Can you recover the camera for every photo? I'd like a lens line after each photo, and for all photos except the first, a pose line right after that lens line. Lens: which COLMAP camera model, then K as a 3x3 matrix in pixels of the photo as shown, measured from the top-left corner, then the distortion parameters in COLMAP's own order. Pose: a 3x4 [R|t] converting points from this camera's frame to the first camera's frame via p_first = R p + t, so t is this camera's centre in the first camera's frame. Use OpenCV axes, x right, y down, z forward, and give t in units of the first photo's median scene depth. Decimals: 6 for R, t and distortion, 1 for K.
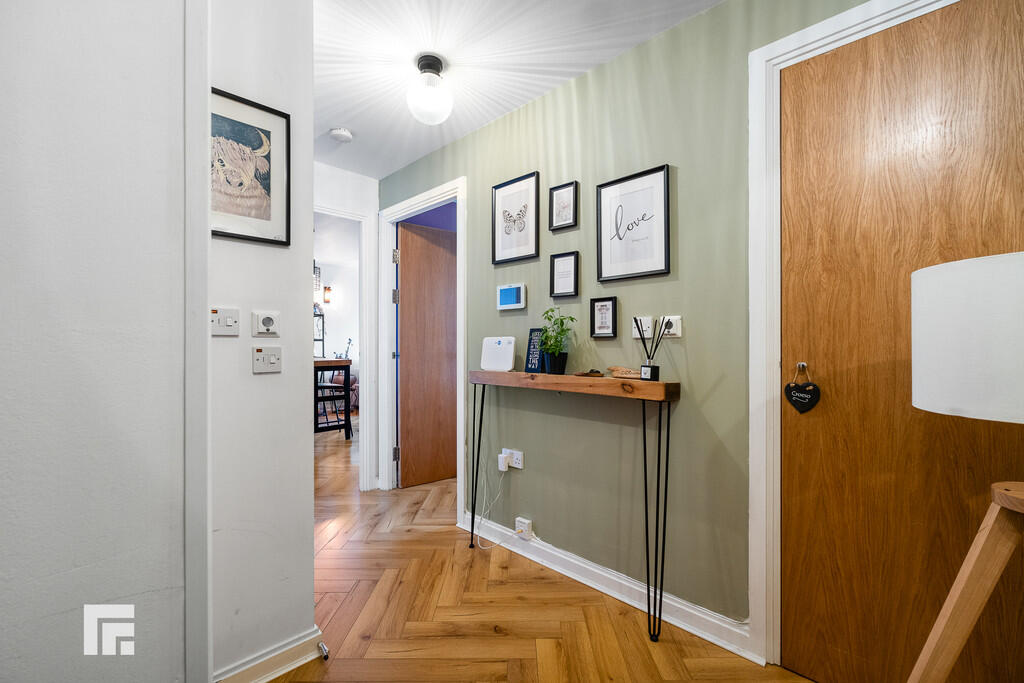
lens RADIAL K [[442.5, 0, 513.9], [0, 442.5, 342.7], [0, 0, 1]] dist [-0.014915, 0.000367]
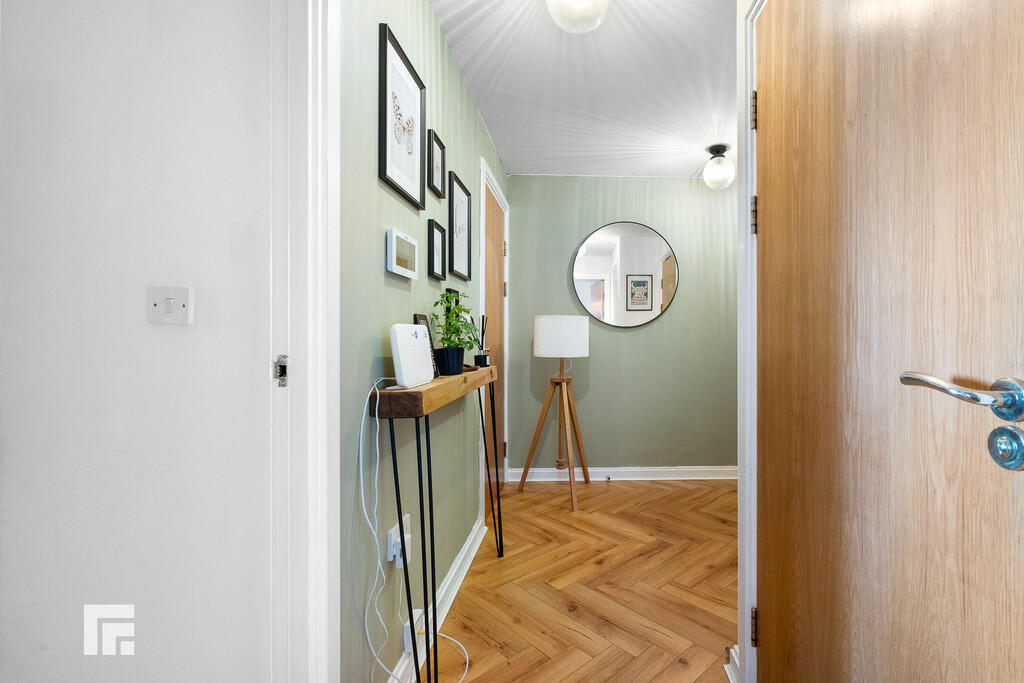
lens RADIAL K [[442.5, 0, 513.3], [0, 442.5, 339.1], [0, 0, 1]] dist [-0.014915, 0.000367]
pose [[-0.597962, -0.000007, 0.801524, -0.873497], [0.003499, 0.999990, 0.002618, -0.038160], [-0.801517, 0.004370, -0.597957, 1.848910]]
